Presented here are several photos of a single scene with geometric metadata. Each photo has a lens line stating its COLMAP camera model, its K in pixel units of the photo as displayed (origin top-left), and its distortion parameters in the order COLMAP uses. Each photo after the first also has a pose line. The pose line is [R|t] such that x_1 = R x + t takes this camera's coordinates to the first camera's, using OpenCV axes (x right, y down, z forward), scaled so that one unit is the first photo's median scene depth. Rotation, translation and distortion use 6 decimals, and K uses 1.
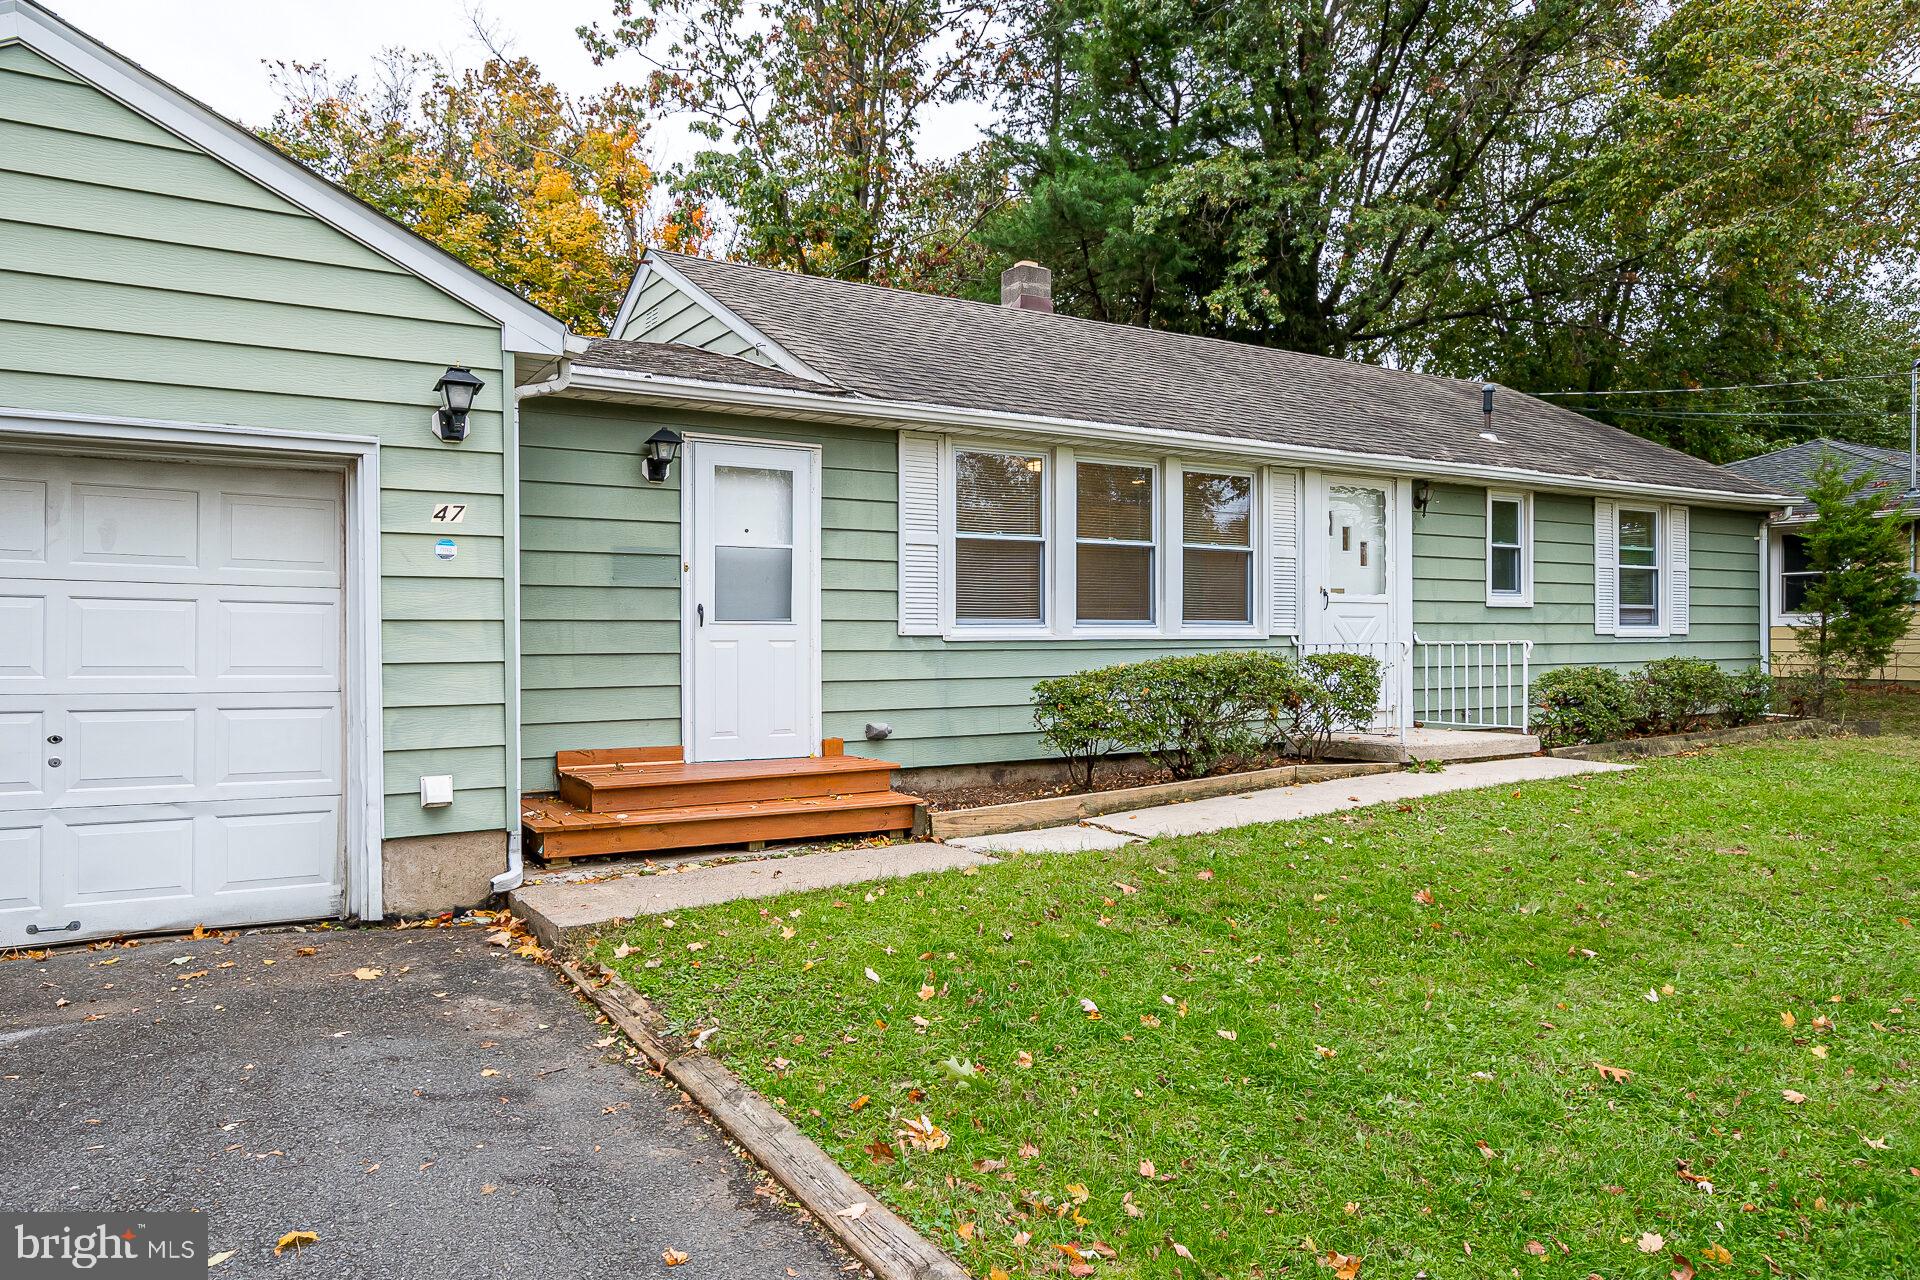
lens RADIAL K [[1276.6, 0, 961.7], [0, 1276.6, 644.3], [0, 0, 1]] dist [-0.000579, 0.004512]
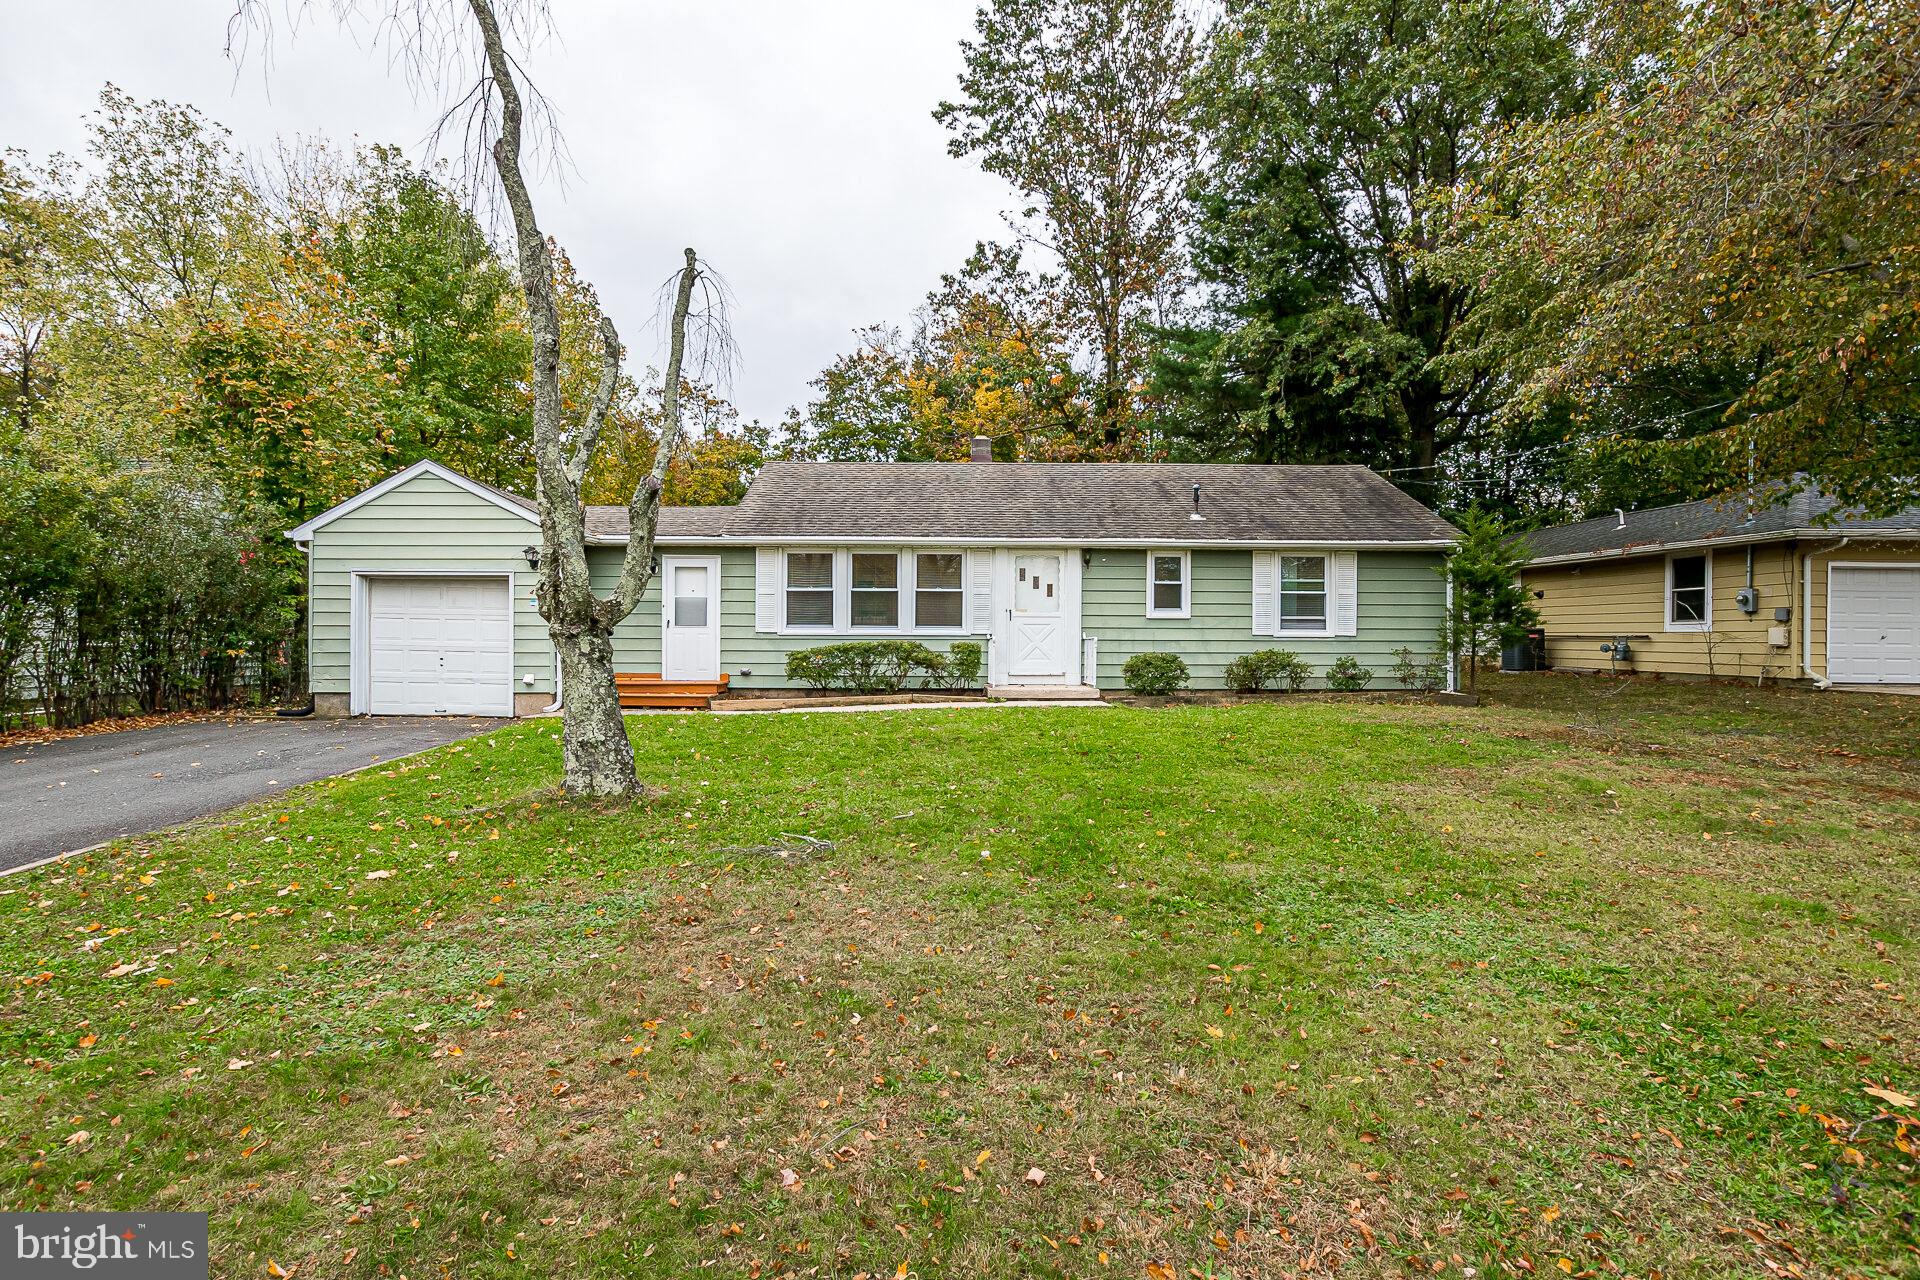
lens RADIAL K [[910.8, 0, 958.6], [0, 910.8, 645.6], [0, 0, 1]] dist [-0.015783, 0.000060]
pose [[0.857331, 0.010115, -0.514666, 1.127495], [-0.010601, 0.999942, 0.001993, 0.010543], [0.514656, 0.003748, 0.857388, -0.266579]]
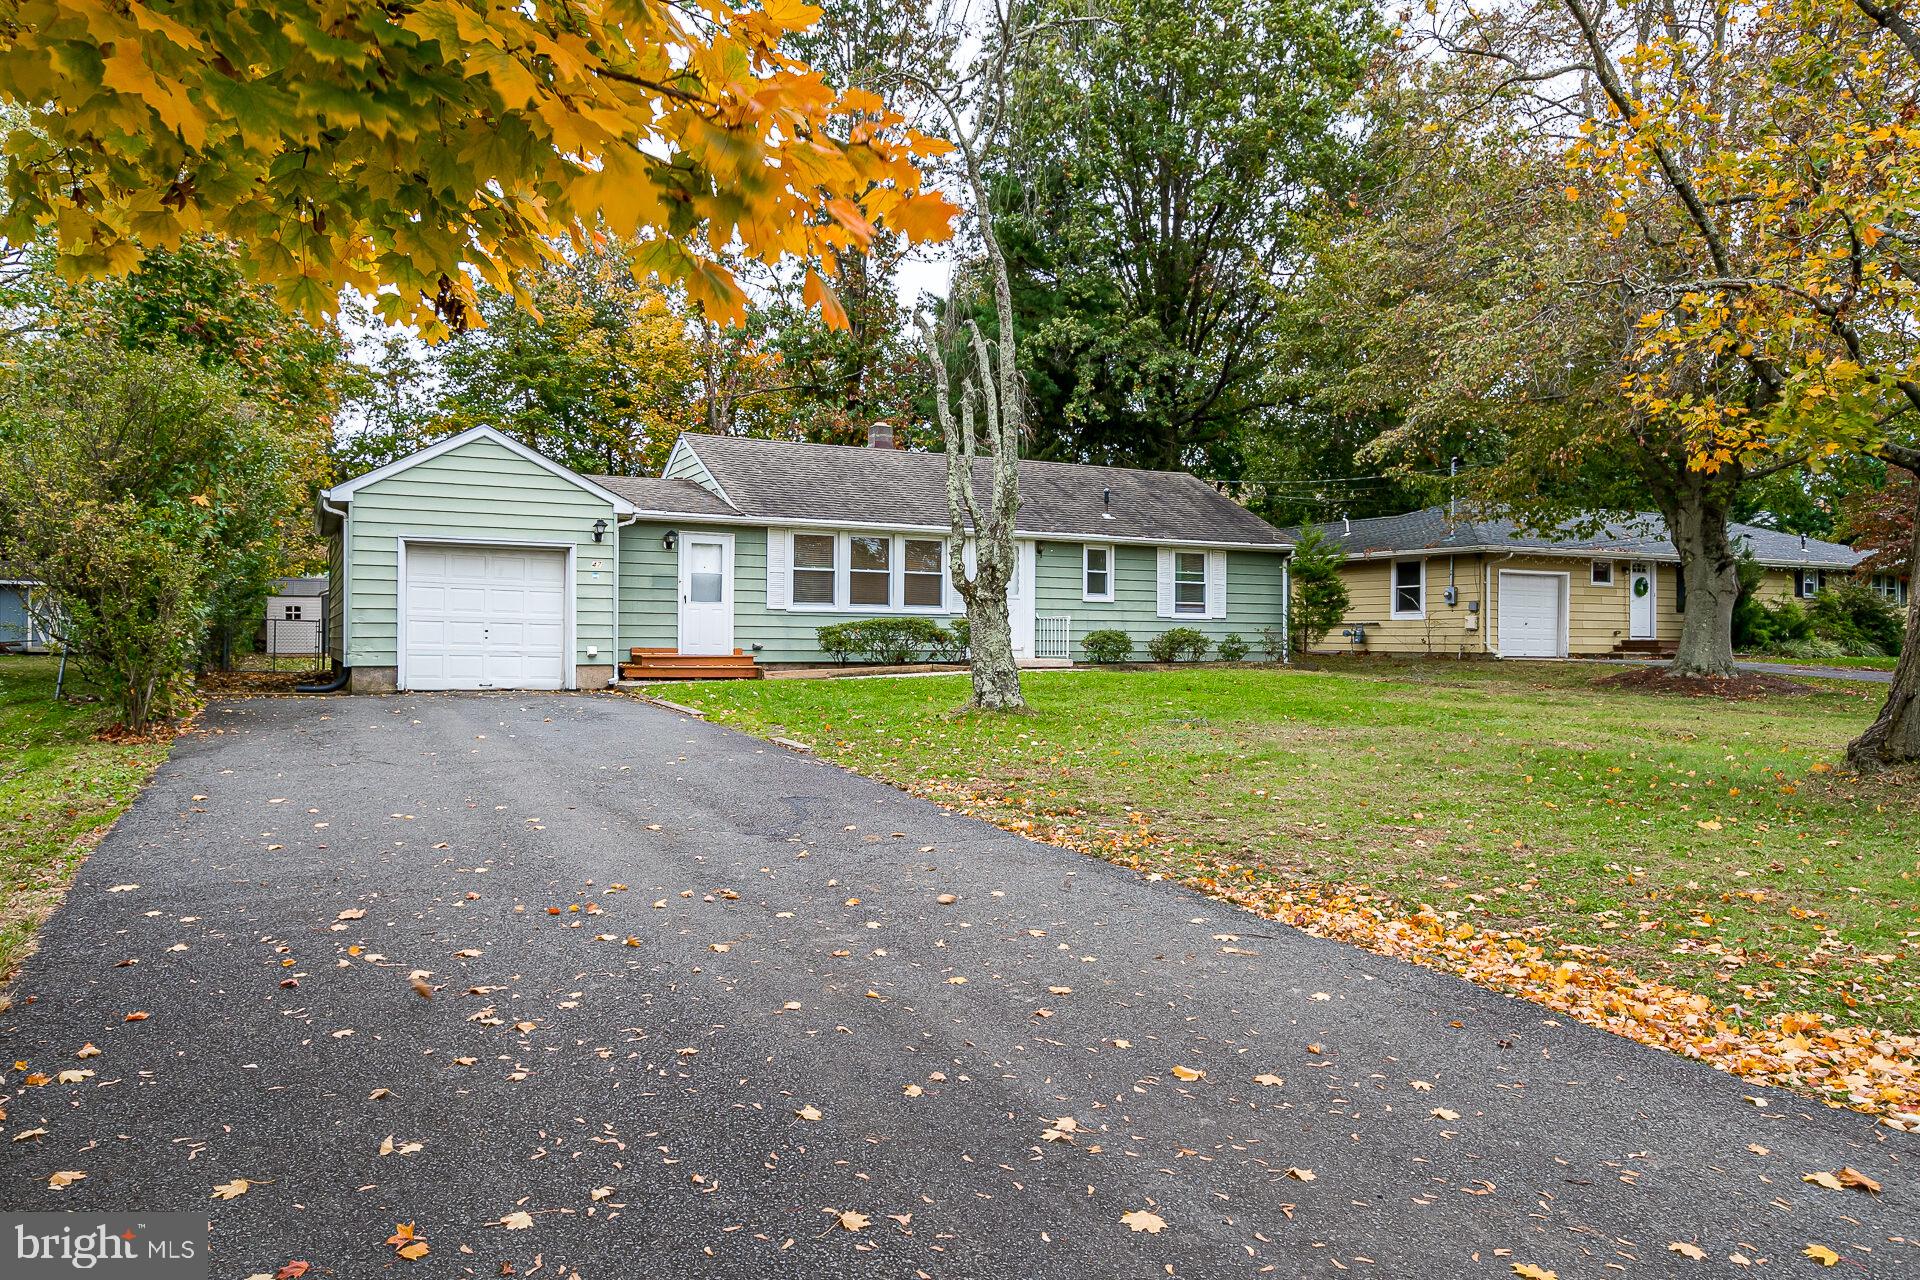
lens RADIAL K [[1276.6, 0, 961.9], [0, 1276.6, 645.1], [0, 0, 1]] dist [-0.000579, 0.004512]
pose [[0.996820, 0.008970, -0.079174, 0.516966], [-0.009569, 0.999928, -0.007188, 0.076679], [0.079104, 0.007923, 0.996835, -1.428476]]
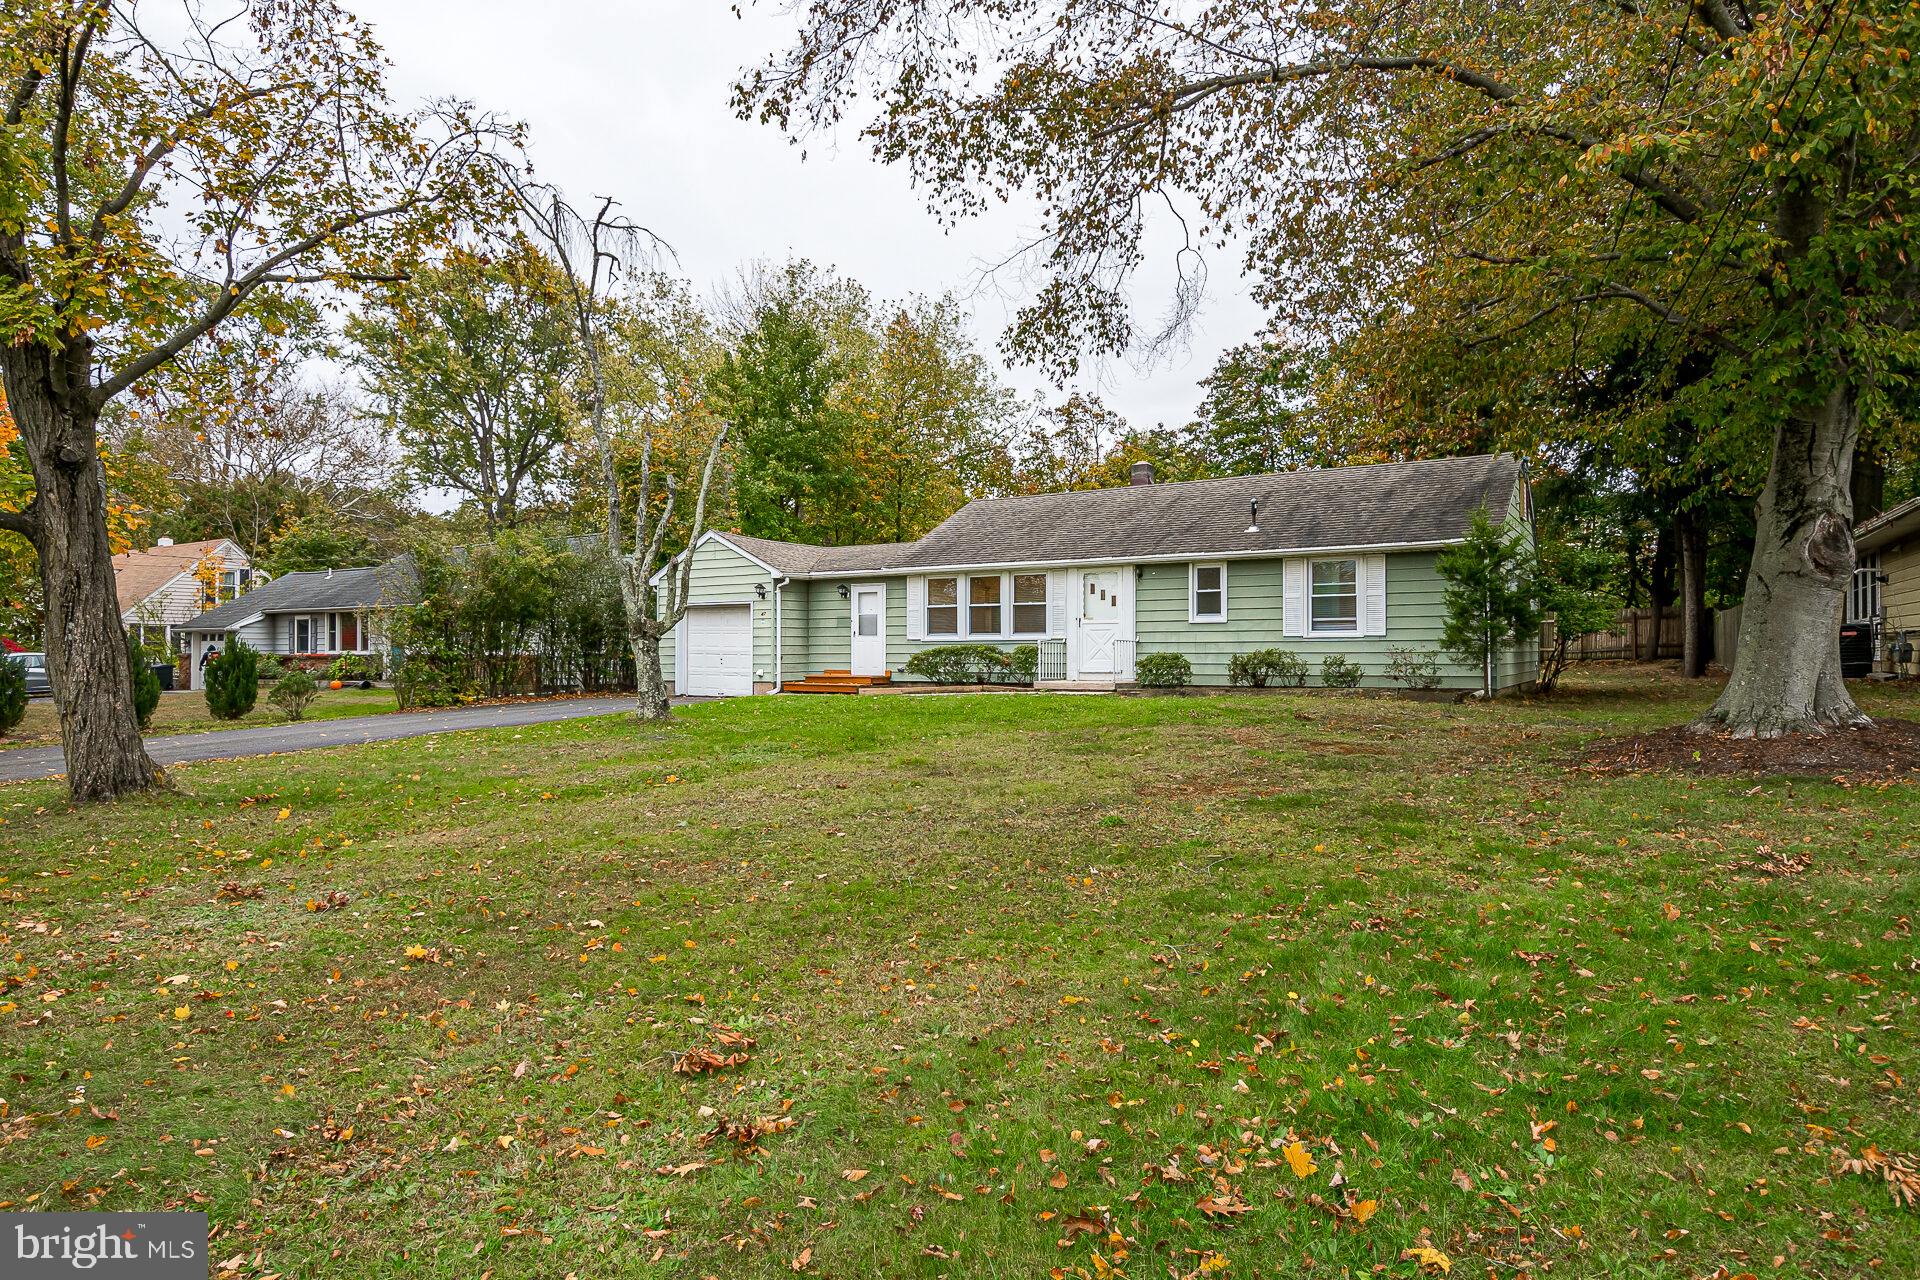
lens RADIAL K [[1117.4, 0, 972.6], [0, 1117.4, 635.4], [0, 0, 1]] dist [0.000373, -0.000321]
pose [[0.438484, -0.012151, -0.898657, 2.466466], [-0.006381, 0.999841, -0.016633, 0.027588], [0.898716, 0.013028, 0.438337, -0.079799]]
